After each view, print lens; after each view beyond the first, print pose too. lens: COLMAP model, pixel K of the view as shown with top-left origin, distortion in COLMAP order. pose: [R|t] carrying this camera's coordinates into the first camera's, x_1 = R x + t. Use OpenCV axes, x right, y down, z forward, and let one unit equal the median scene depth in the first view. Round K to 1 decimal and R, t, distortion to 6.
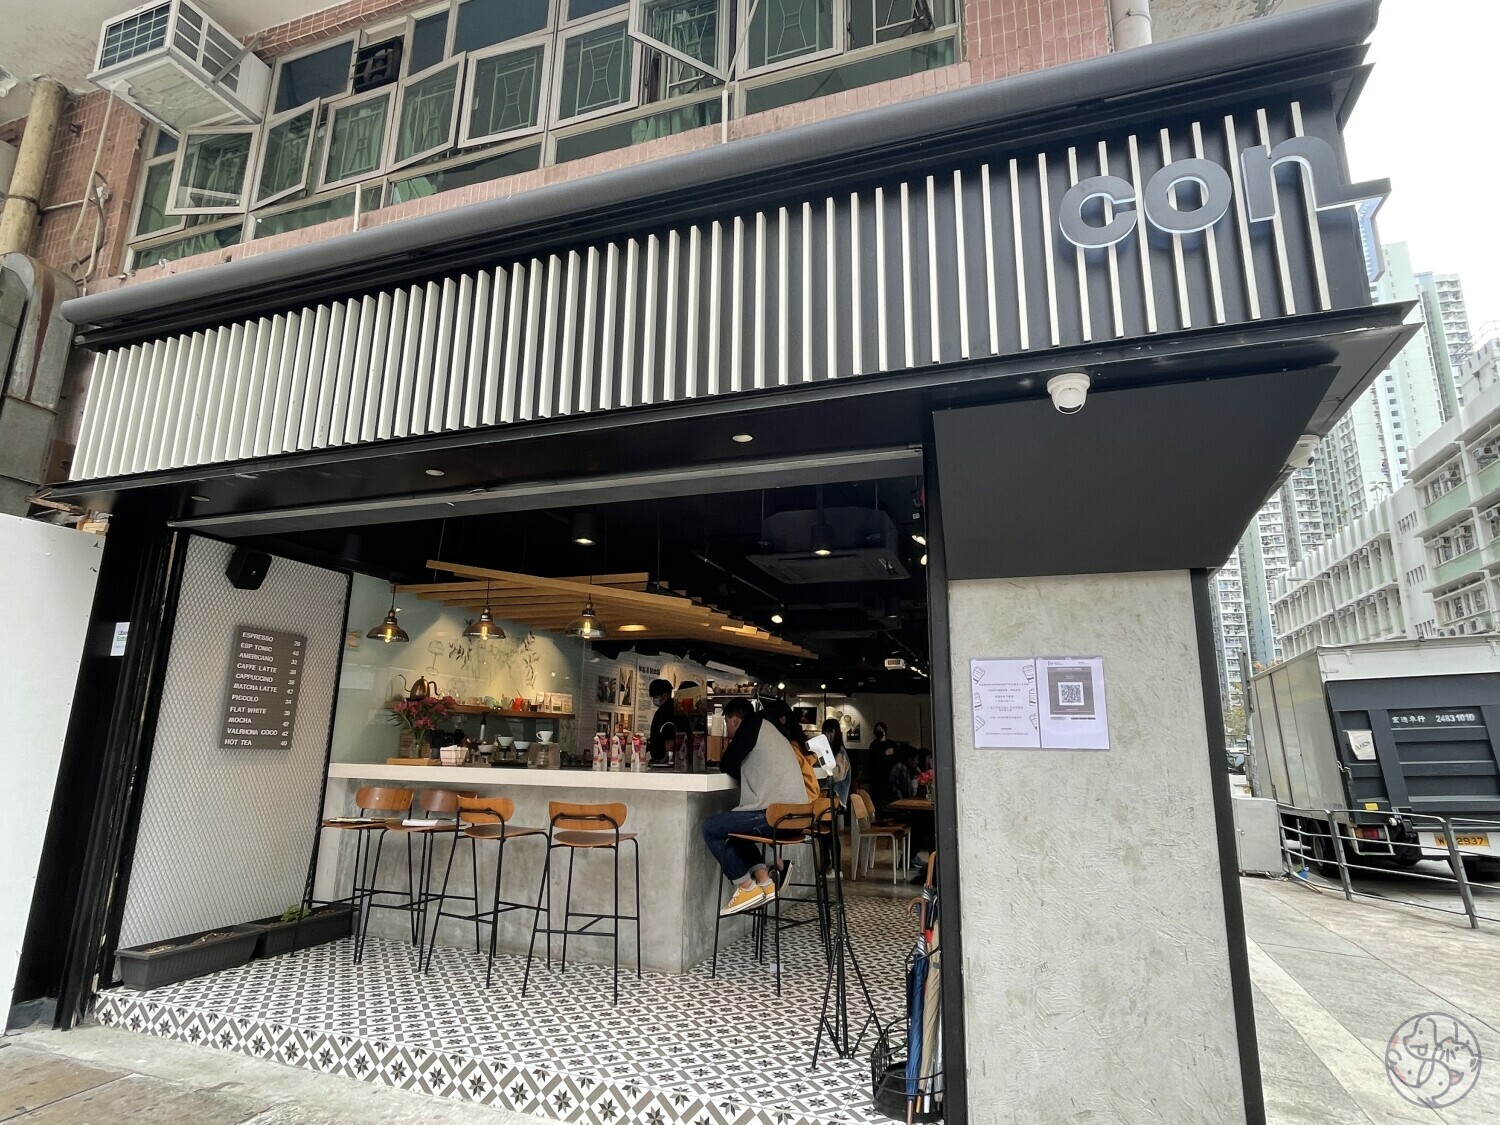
lens RADIAL K [[812.0, 0, 750.5], [0, 812.0, 564.5], [0, 0, 1]] dist [-0.003047, -0.001900]
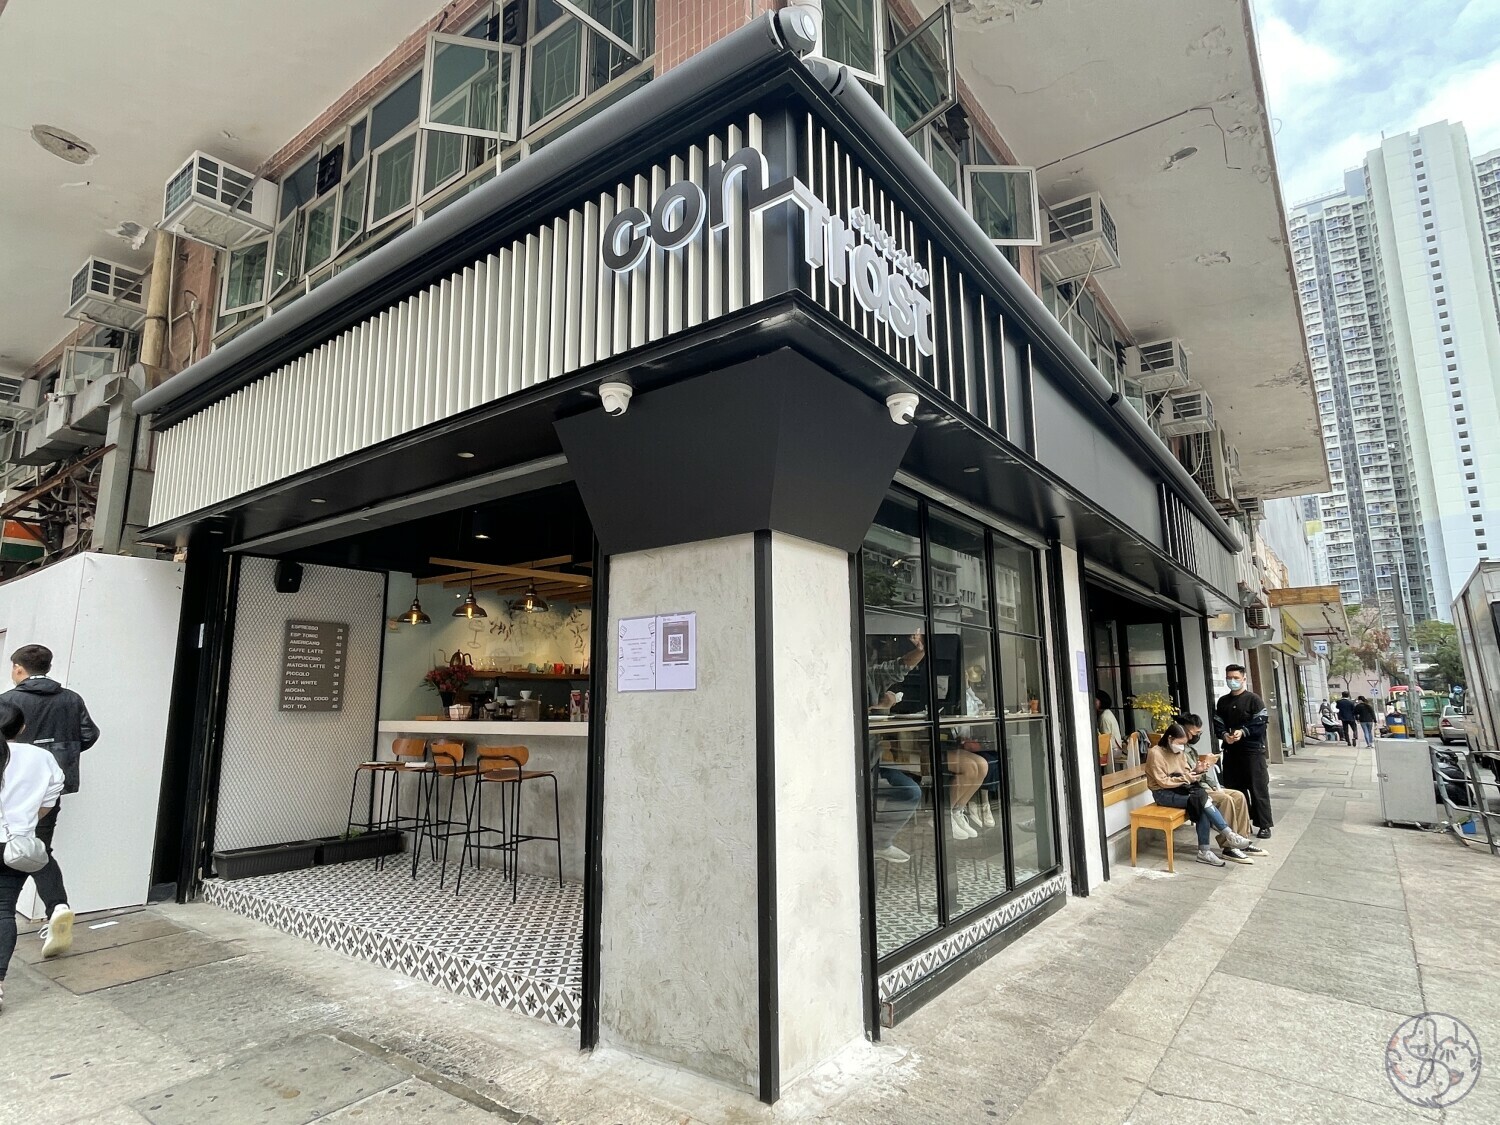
lens RADIAL K [[810.0, 0, 748.8], [0, 810.0, 563.2], [0, 0, 1]] dist [0.021082, -0.026721]
pose [[0.953529, -0.078486, -0.290898, 0.495857], [0.092773, 0.995050, 0.035629, 0.004746], [0.286661, -0.060961, 0.956091, -0.058977]]
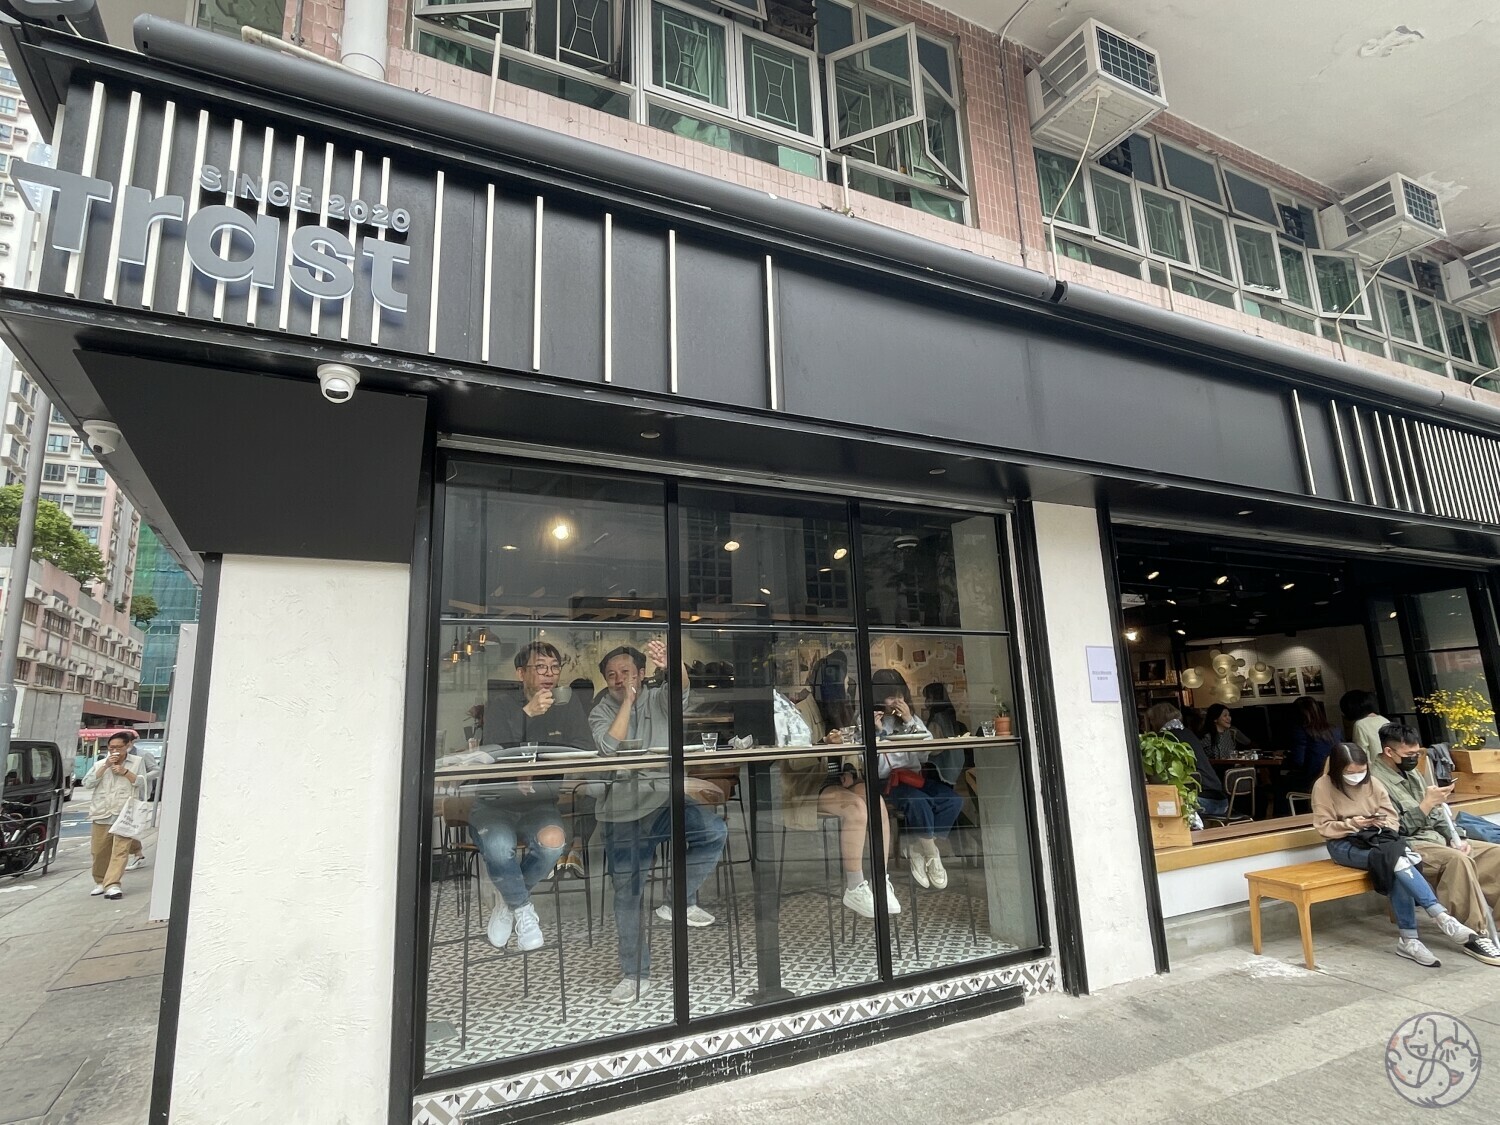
lens RADIAL K [[809.4, 0, 748.6], [0, 809.4, 560.9], [0, 0, 1]] dist [0.000859, 0.000257]
pose [[0.722494, -0.185764, -0.665954, 0.979639], [0.202904, 0.977784, -0.052615, 0.117226], [0.660933, -0.097111, 0.744135, 0.394808]]
